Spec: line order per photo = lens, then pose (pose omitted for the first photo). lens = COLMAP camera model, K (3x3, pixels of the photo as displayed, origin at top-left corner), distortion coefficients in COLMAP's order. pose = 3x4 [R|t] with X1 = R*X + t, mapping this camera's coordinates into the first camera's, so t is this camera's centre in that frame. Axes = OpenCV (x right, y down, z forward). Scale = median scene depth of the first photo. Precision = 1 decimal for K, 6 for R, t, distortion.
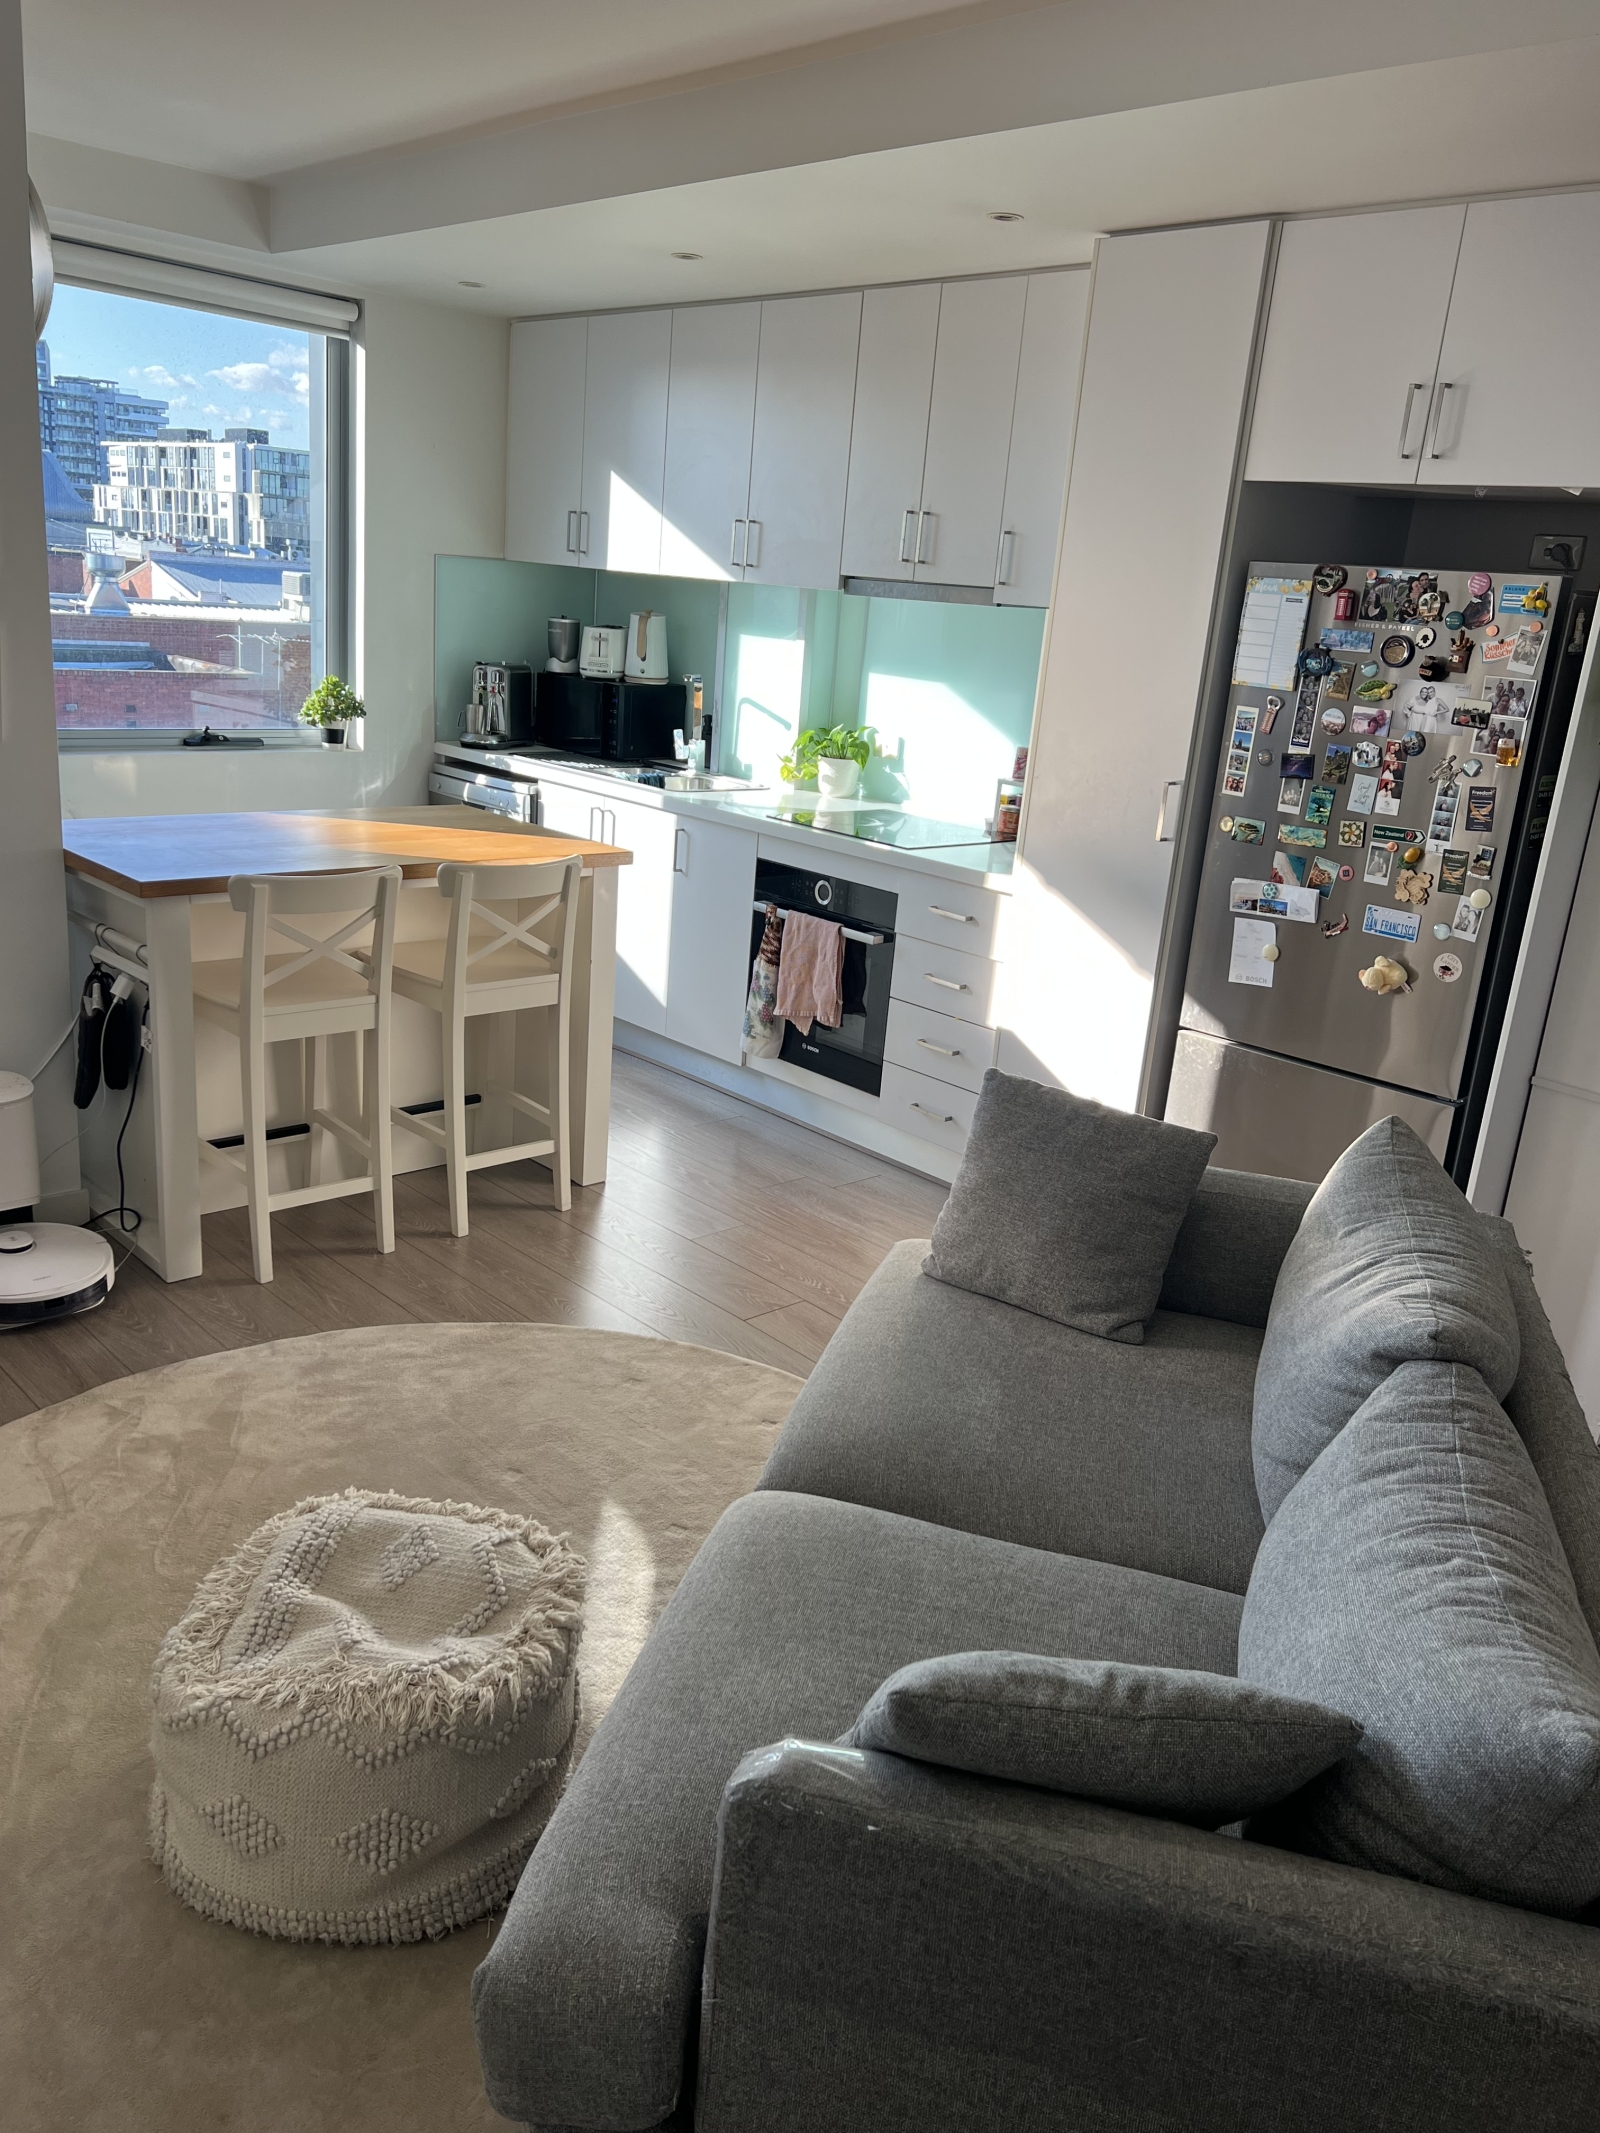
lens RADIAL K [[1631.4, 0, 797.8], [0, 1631.4, 1118.7], [0, 0, 1]] dist [0.045635, -0.002586]
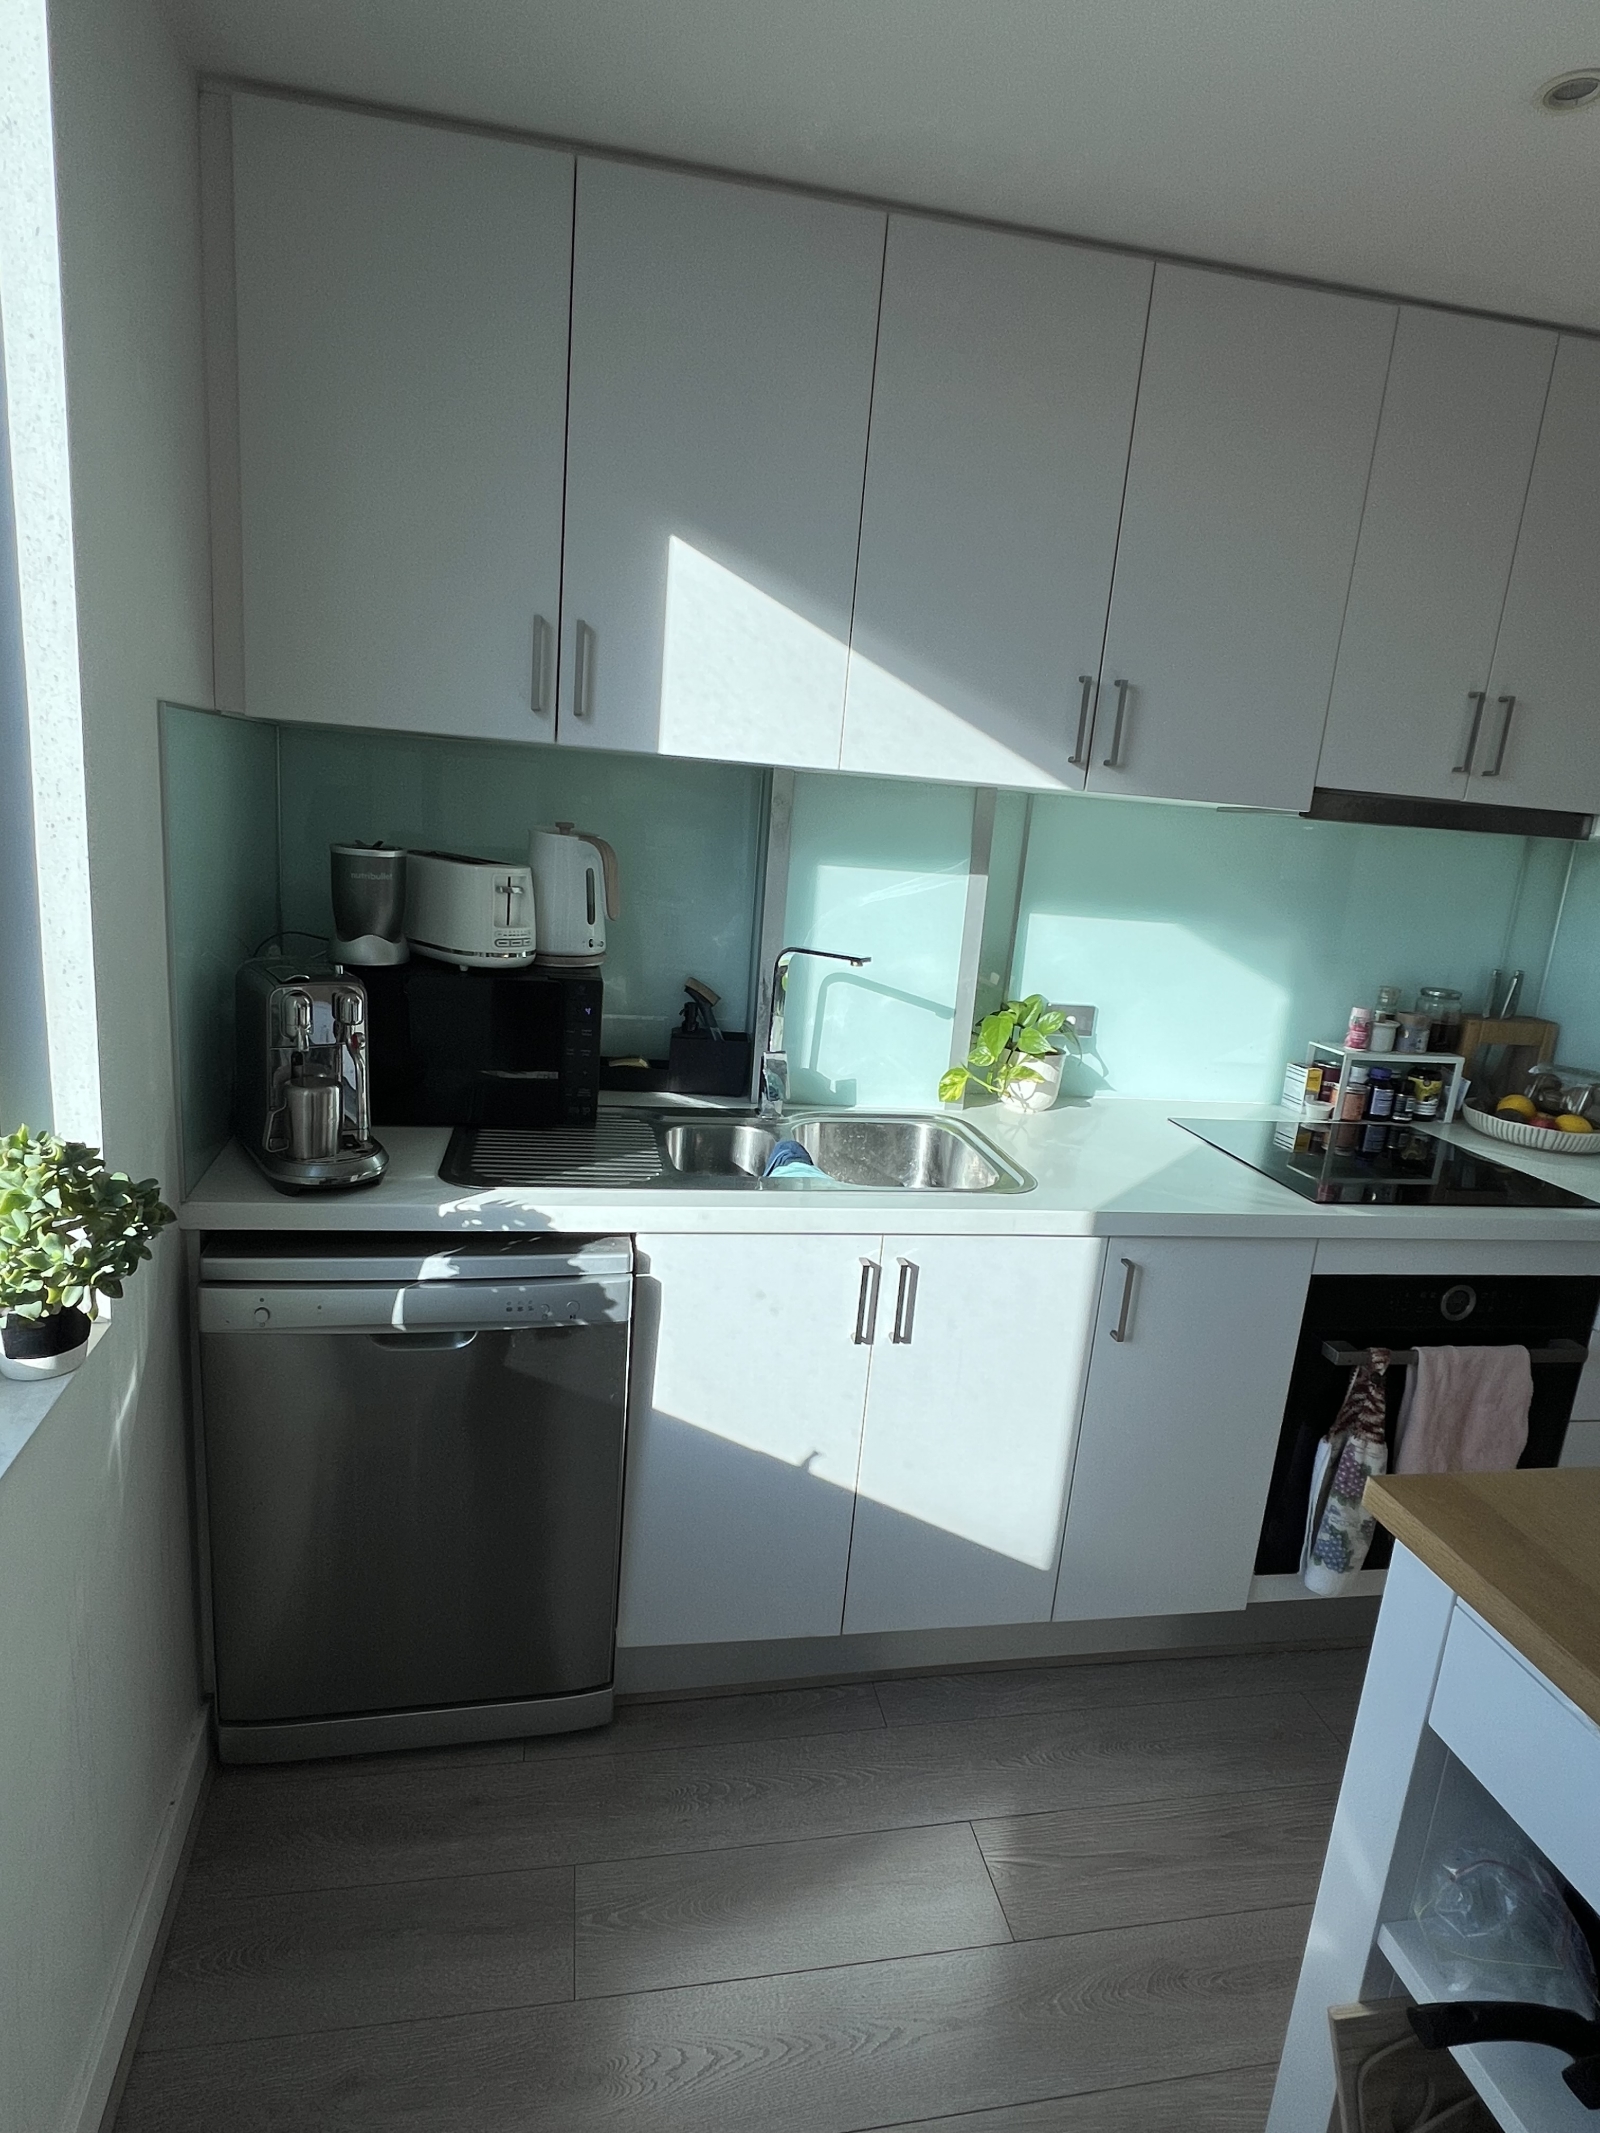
lens RADIAL K [[1144.1, 0, 800.0], [0, 1144.1, 1066.5], [0, 0, 1]] dist [-0.003785, 0.000194]
pose [[0.546401, -0.222145, 0.807525, -0.388596], [0.228579, 0.967132, 0.111387, -0.286824], [-0.805728, 0.123721, 0.579220, 0.821403]]
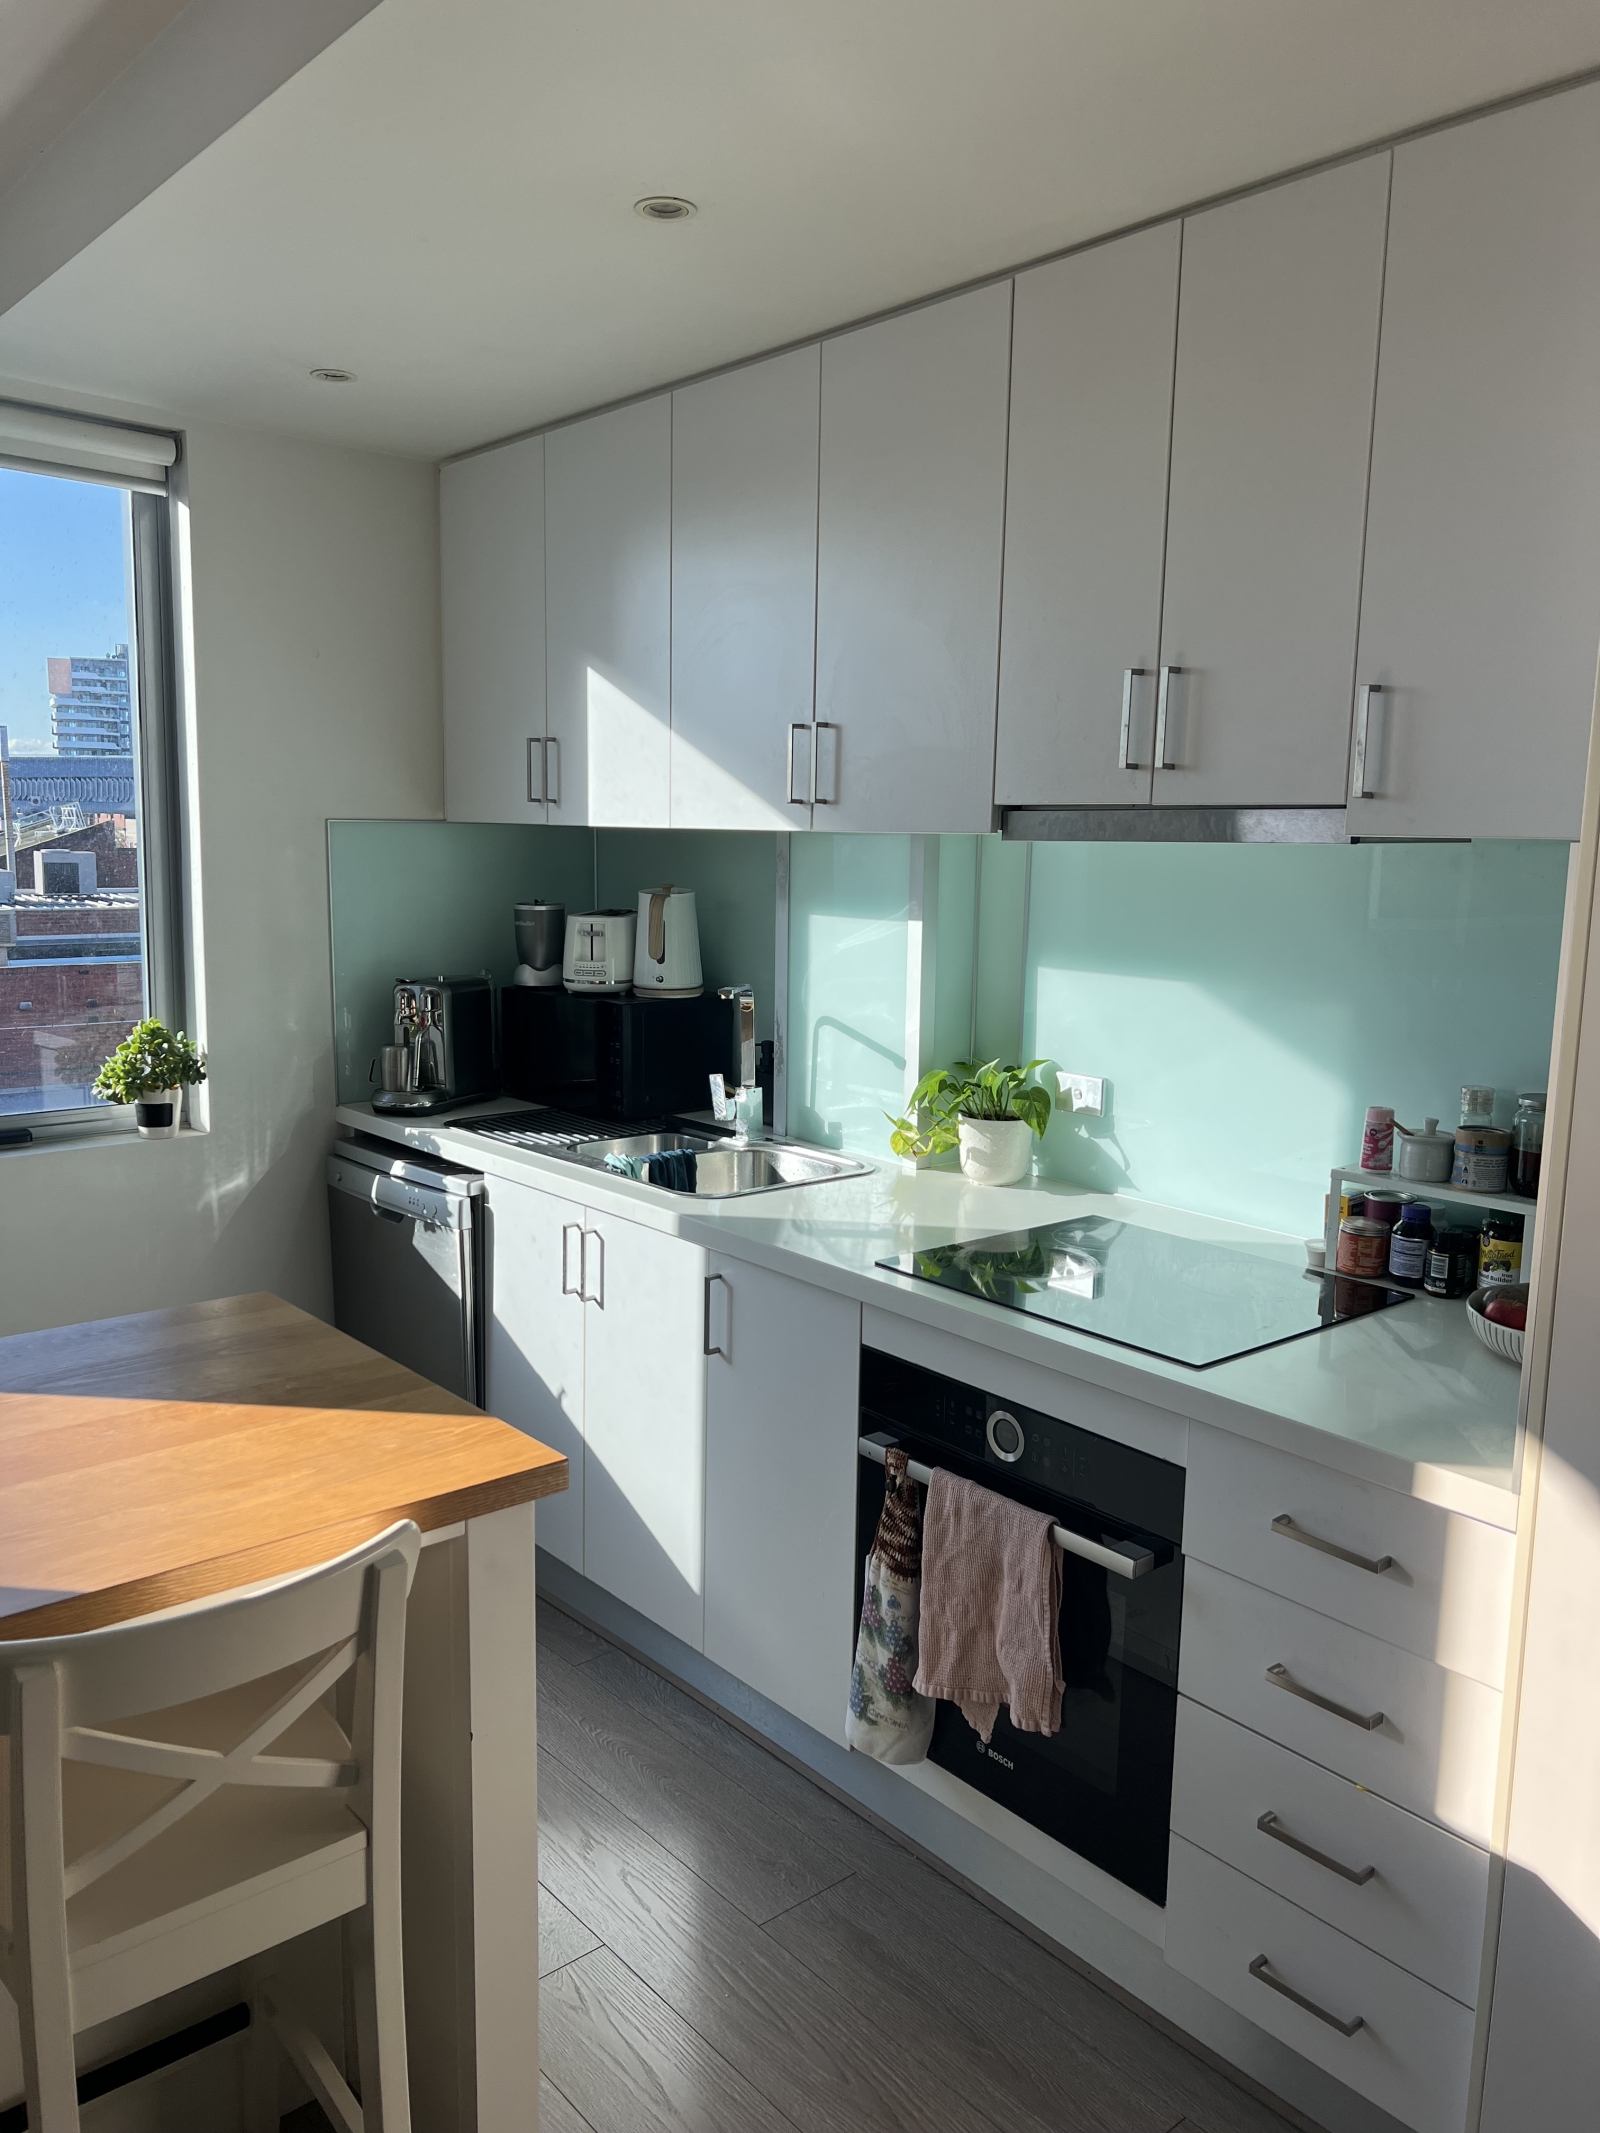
lens RADIAL K [[1584.4, 0, 800.0], [0, 1584.4, 1066.5], [0, 0, 1]] dist [0.038056, -0.005107]
pose [[0.997130, -0.053201, -0.053871, -0.011733], [0.043018, 0.983604, -0.175136, -0.145361], [0.062305, 0.172316, 0.983069, 0.456292]]
